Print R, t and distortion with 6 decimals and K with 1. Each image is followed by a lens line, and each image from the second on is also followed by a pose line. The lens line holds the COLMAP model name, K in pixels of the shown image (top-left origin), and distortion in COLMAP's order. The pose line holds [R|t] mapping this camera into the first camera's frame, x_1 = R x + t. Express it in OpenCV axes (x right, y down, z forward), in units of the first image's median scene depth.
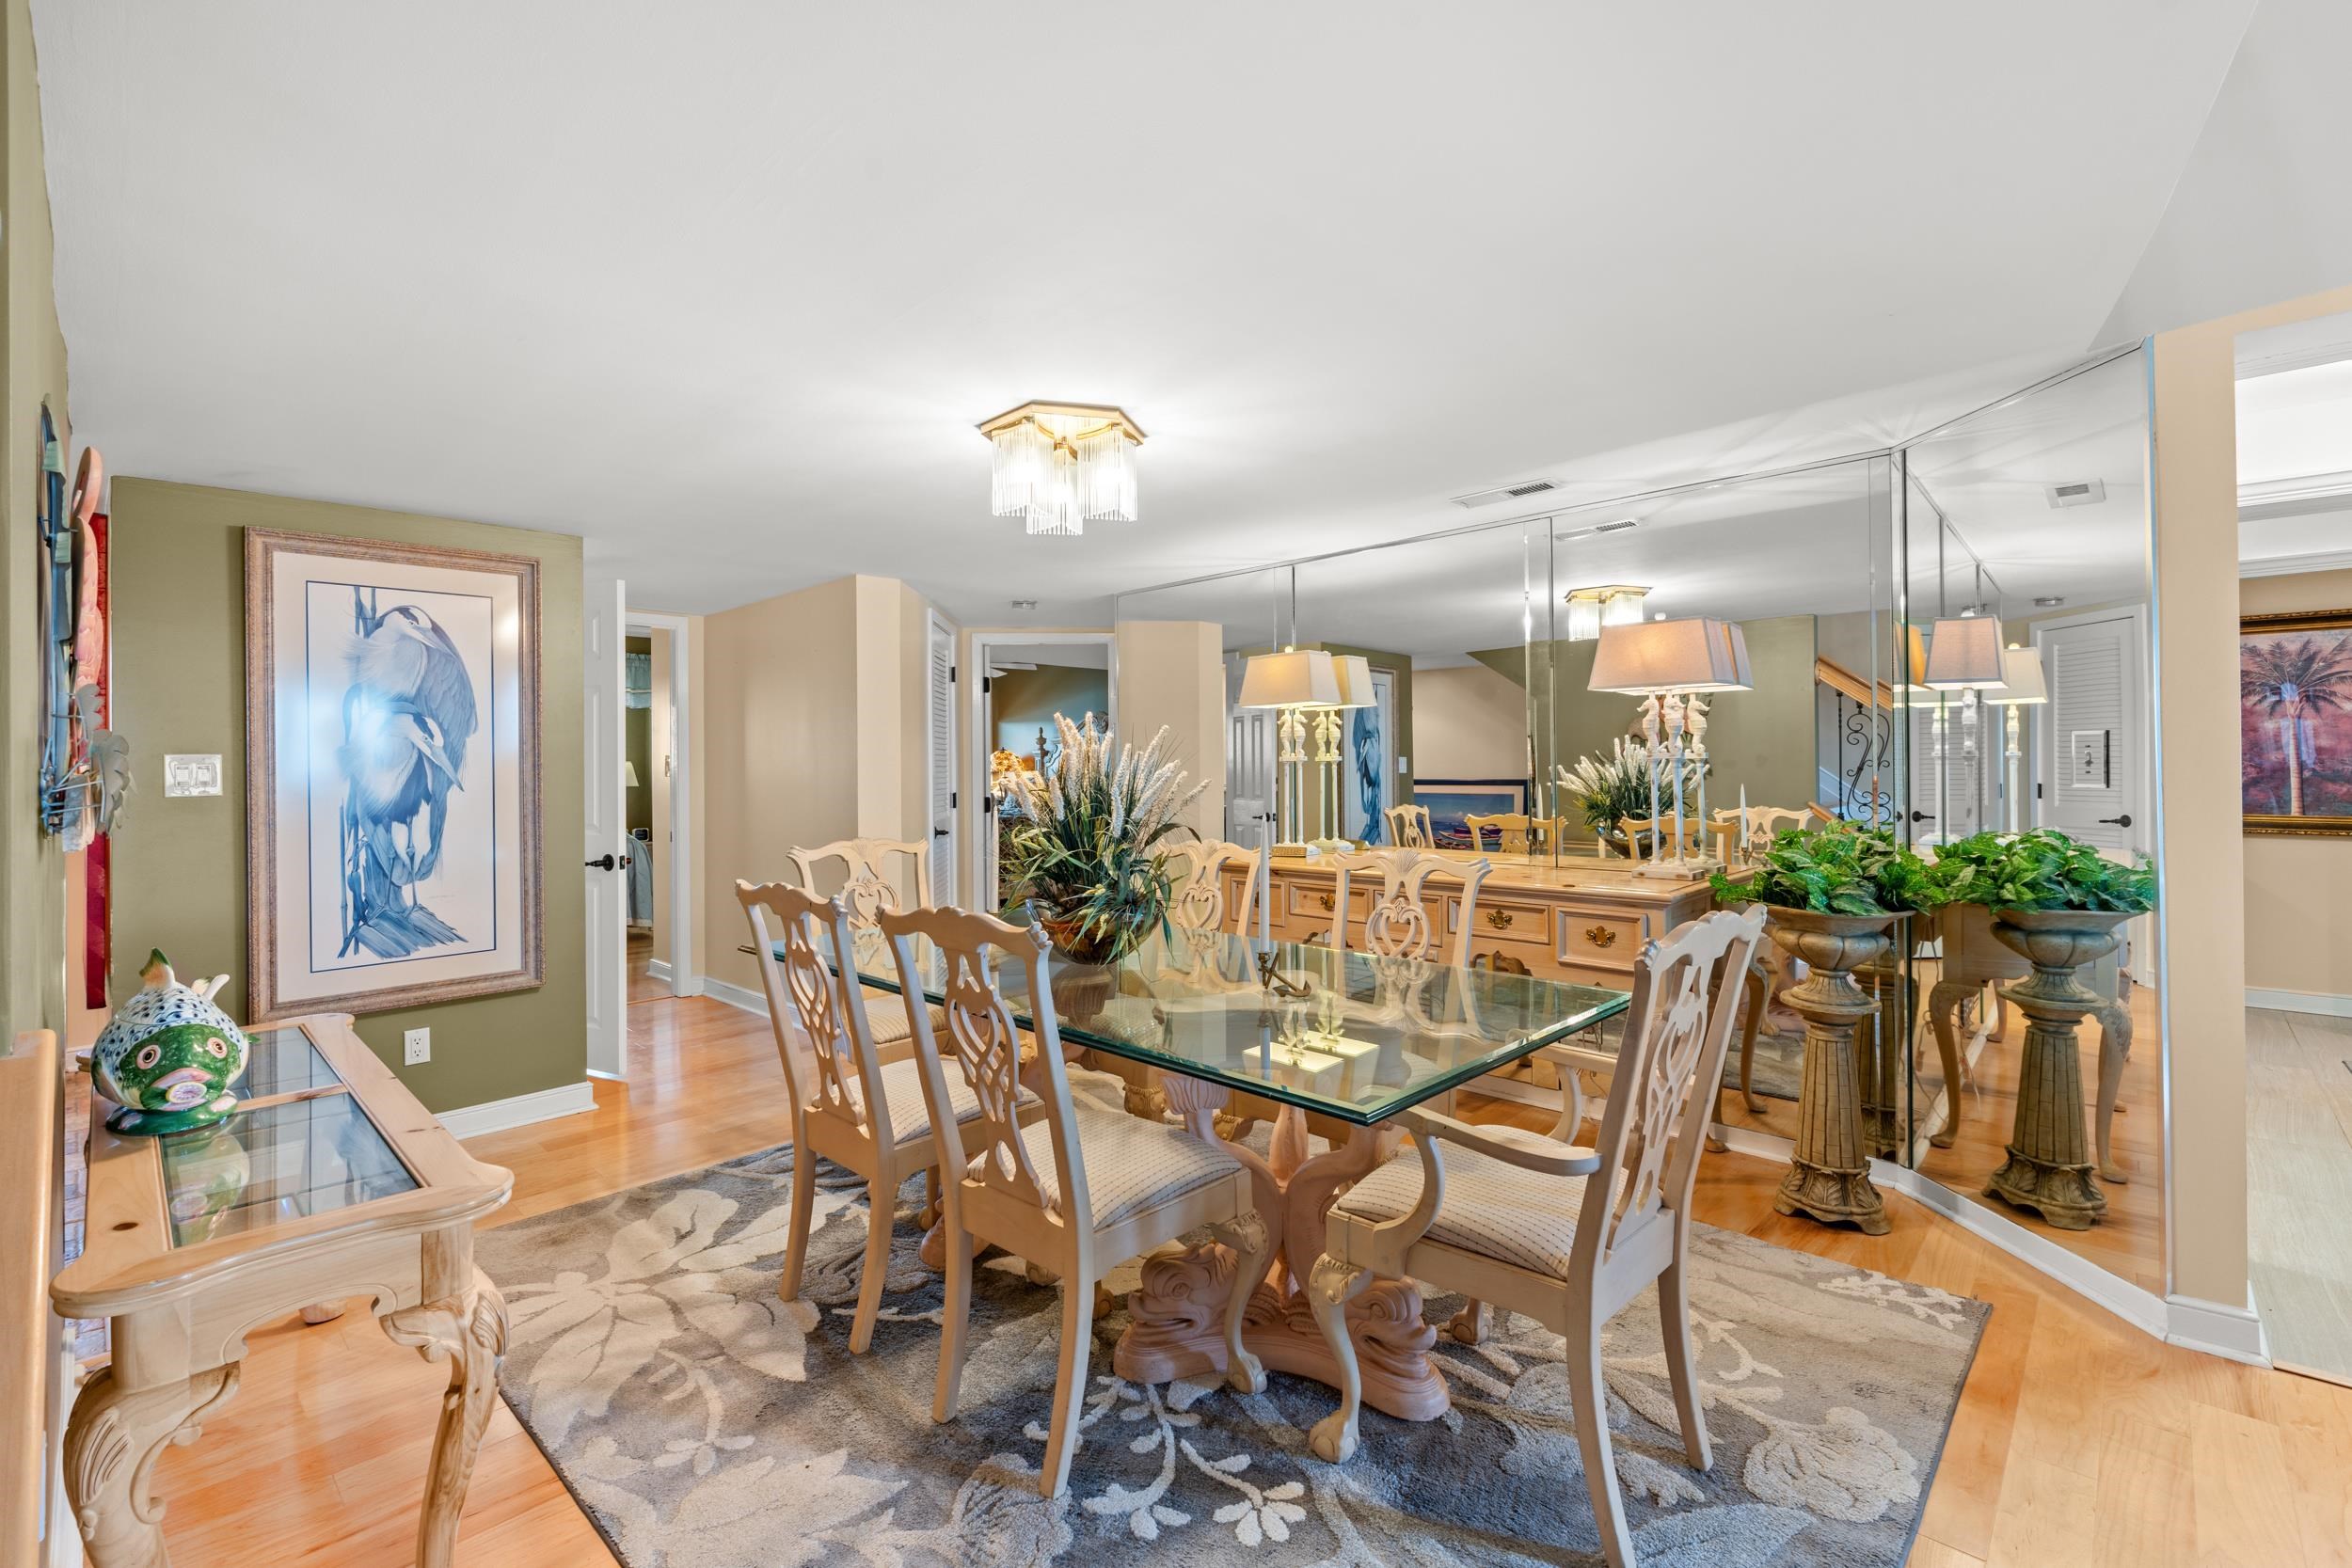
lens RADIAL K [[1040.8, 0, 1174.9], [0, 1040.8, 768.7], [0, 0, 1]] dist [-0.002216, 0.000275]
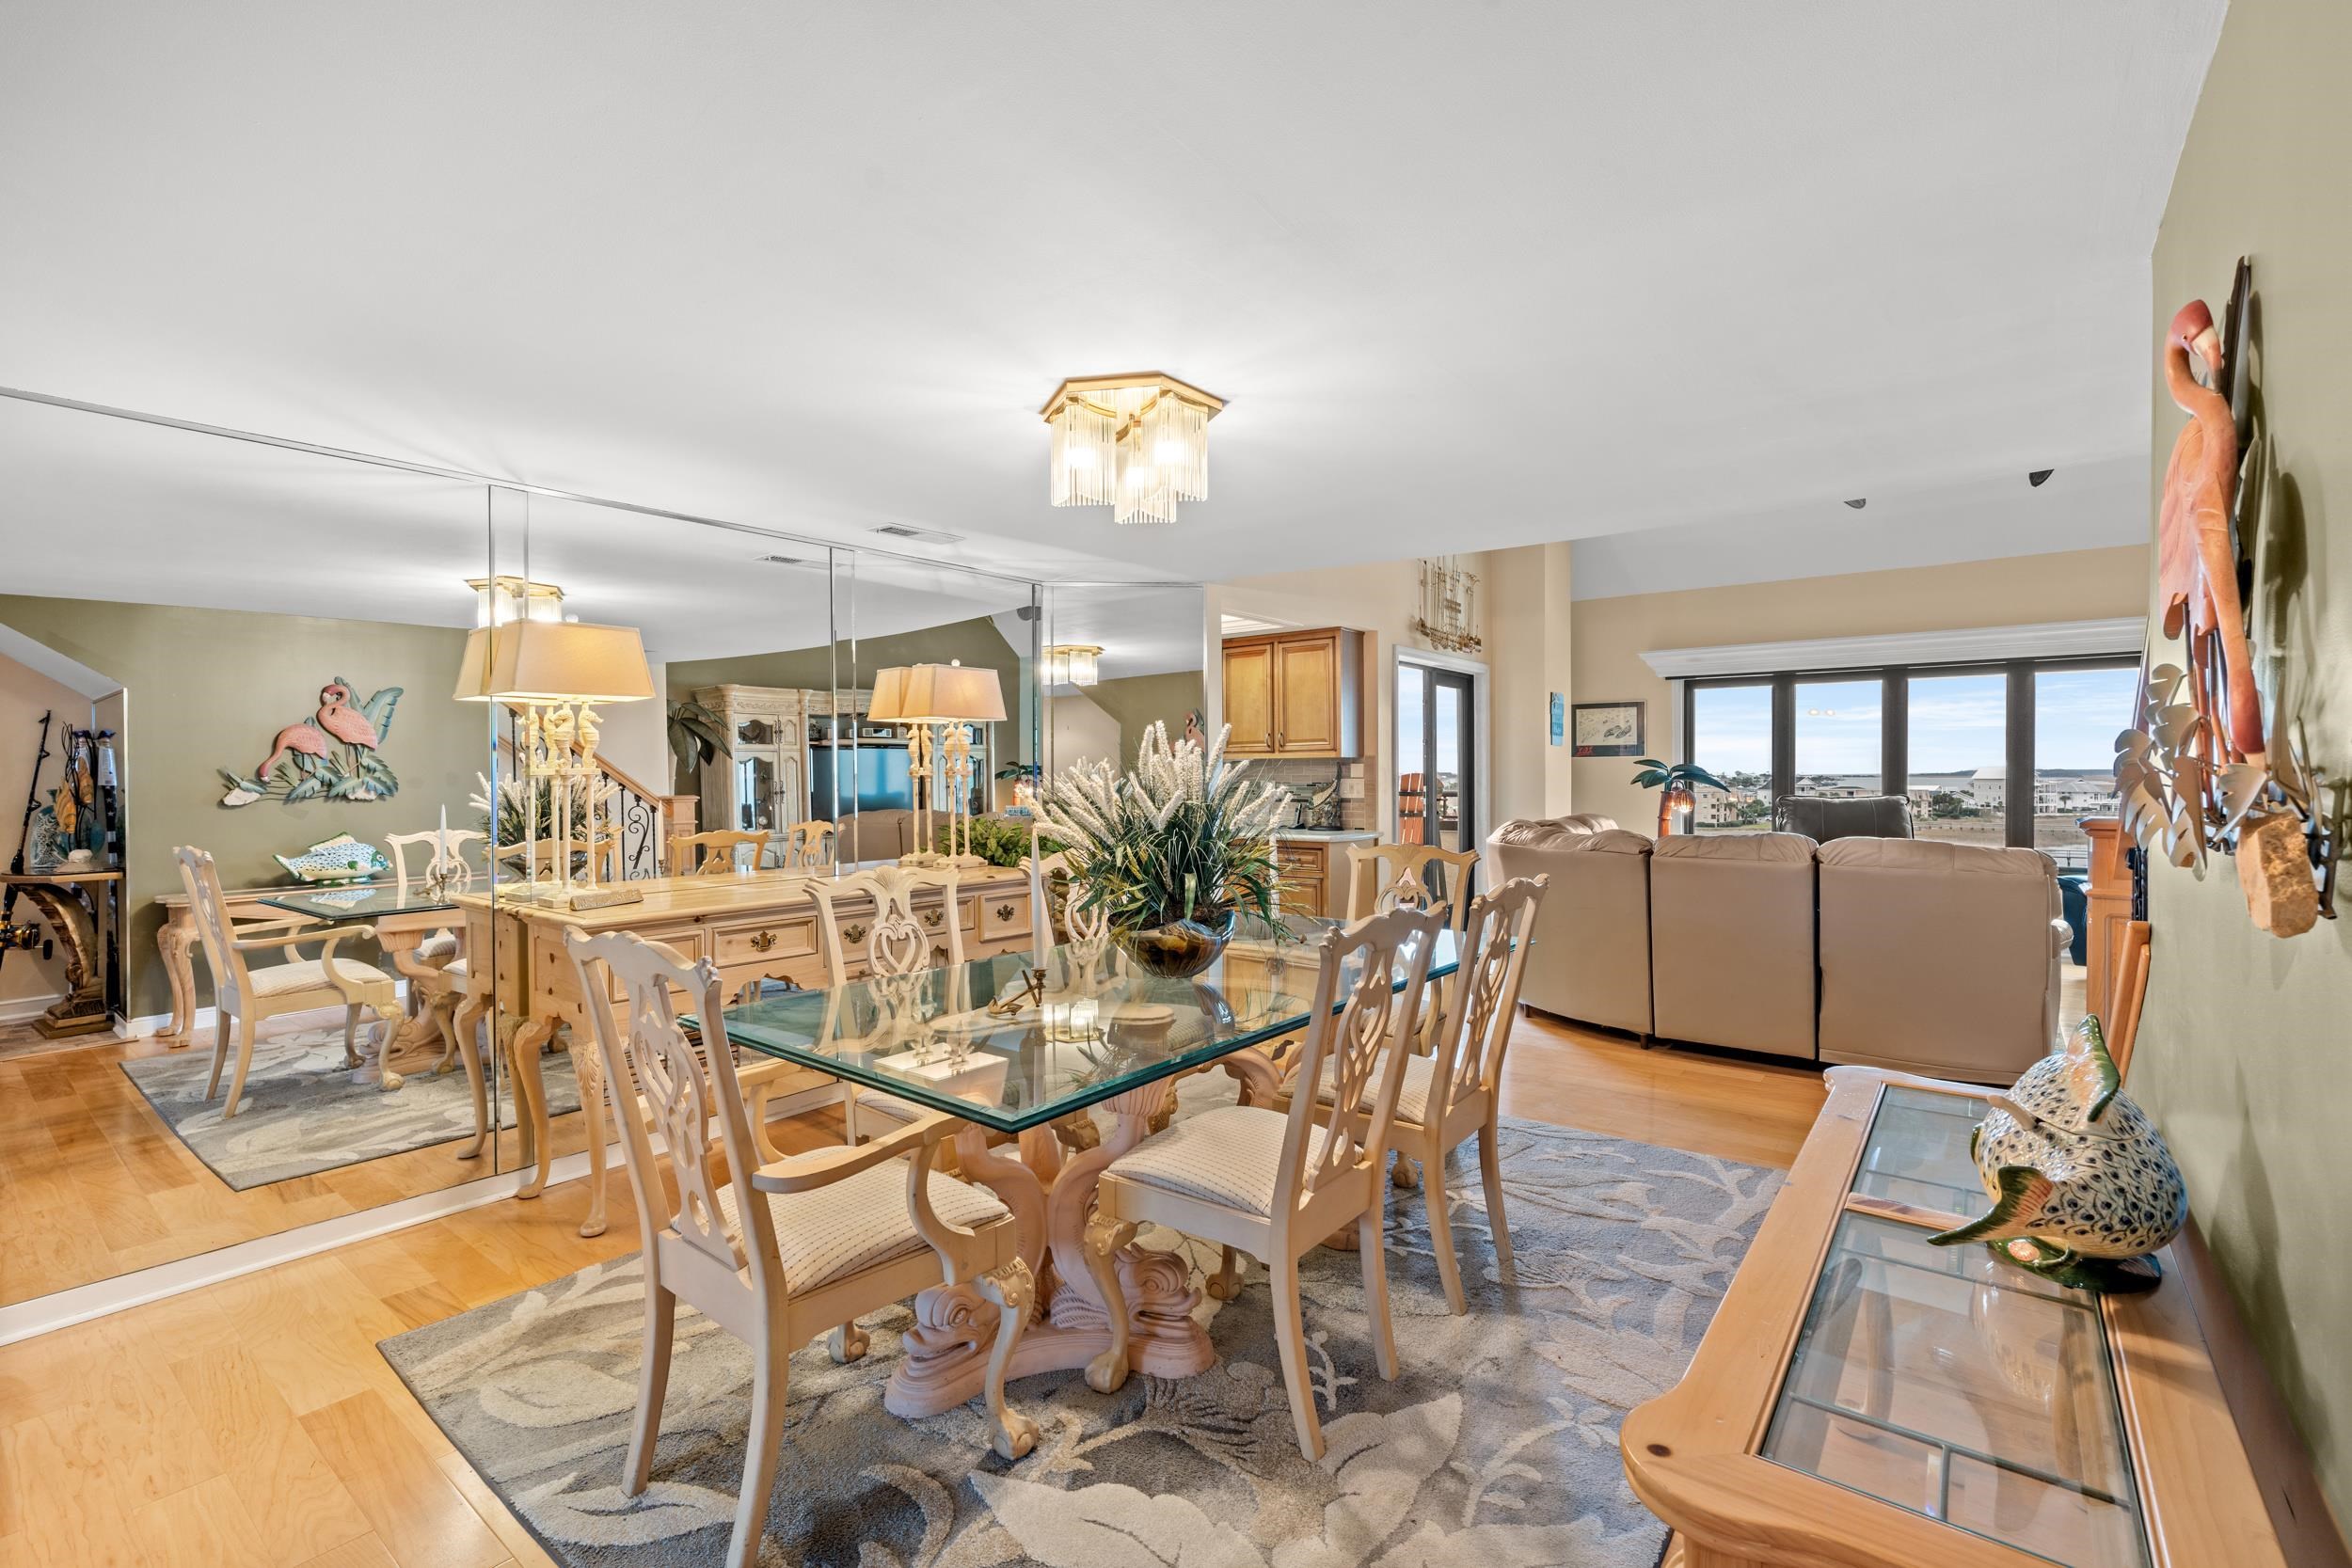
lens RADIAL K [[1040.8, 0, 1175.7], [0, 1040.8, 771.7], [0, 0, 1]] dist [-0.002216, 0.000275]
pose [[-0.101217, 0.004977, 0.994852, -0.851631], [-0.000820, 0.999987, -0.005086, -0.006677], [-0.994864, -0.001330, -0.101211, 0.875832]]
